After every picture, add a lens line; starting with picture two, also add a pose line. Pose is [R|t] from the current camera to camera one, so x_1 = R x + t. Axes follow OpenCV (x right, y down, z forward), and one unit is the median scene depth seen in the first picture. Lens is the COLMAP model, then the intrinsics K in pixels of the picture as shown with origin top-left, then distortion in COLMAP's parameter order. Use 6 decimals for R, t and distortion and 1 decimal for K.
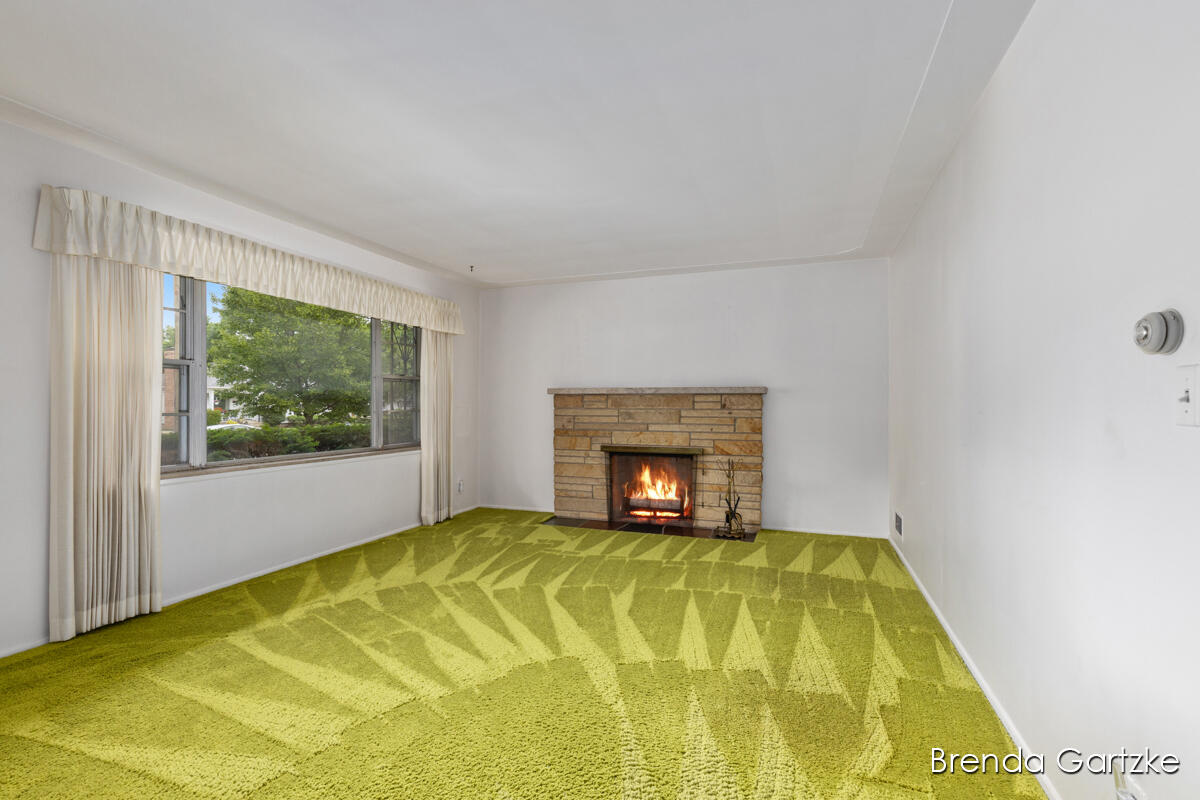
lens RADIAL K [[548.3, 0, 606.8], [0, 548.3, 414.2], [0, 0, 1]] dist [0.014464, -0.000617]
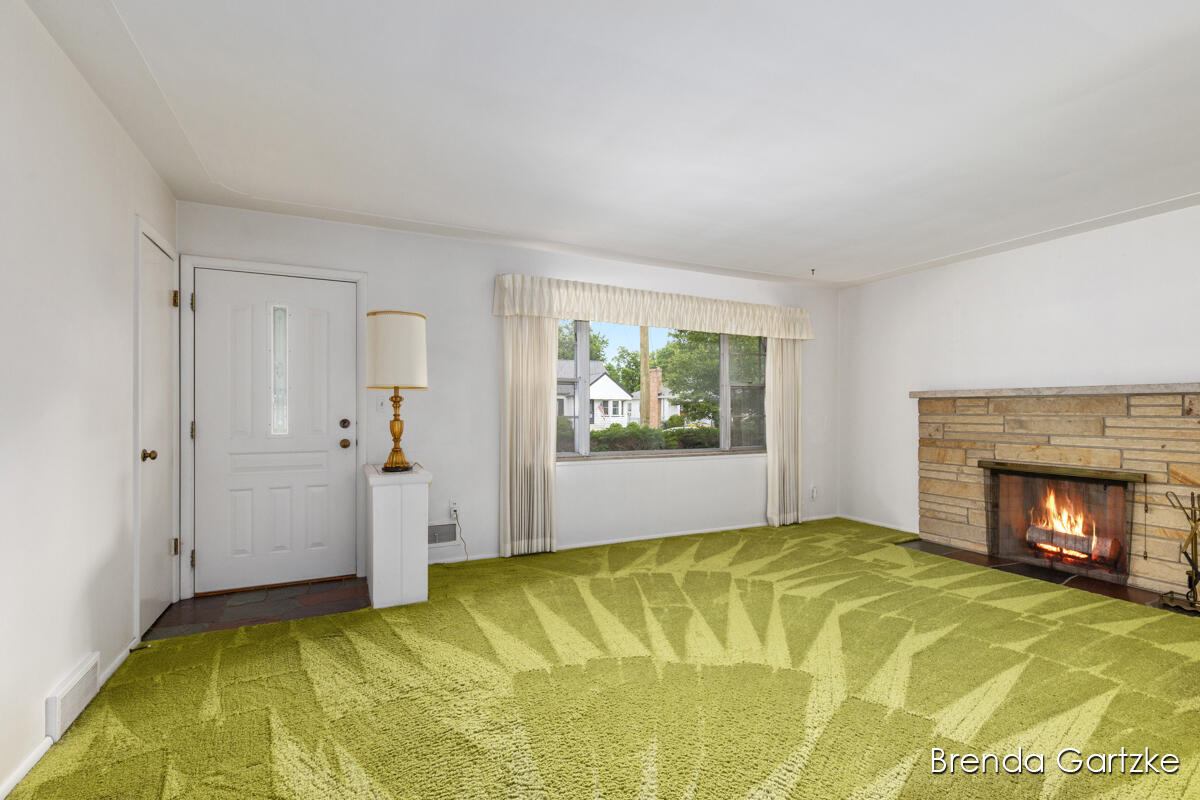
lens RADIAL K [[548.3, 0, 606.8], [0, 548.3, 414.2], [0, 0, 1]] dist [0.014464, -0.000617]
pose [[0.723275, 0.004783, -0.690543, 0.203069], [-0.012961, 0.999894, -0.006650, 0.001857], [0.690438, 0.013759, 0.723261, 0.036187]]
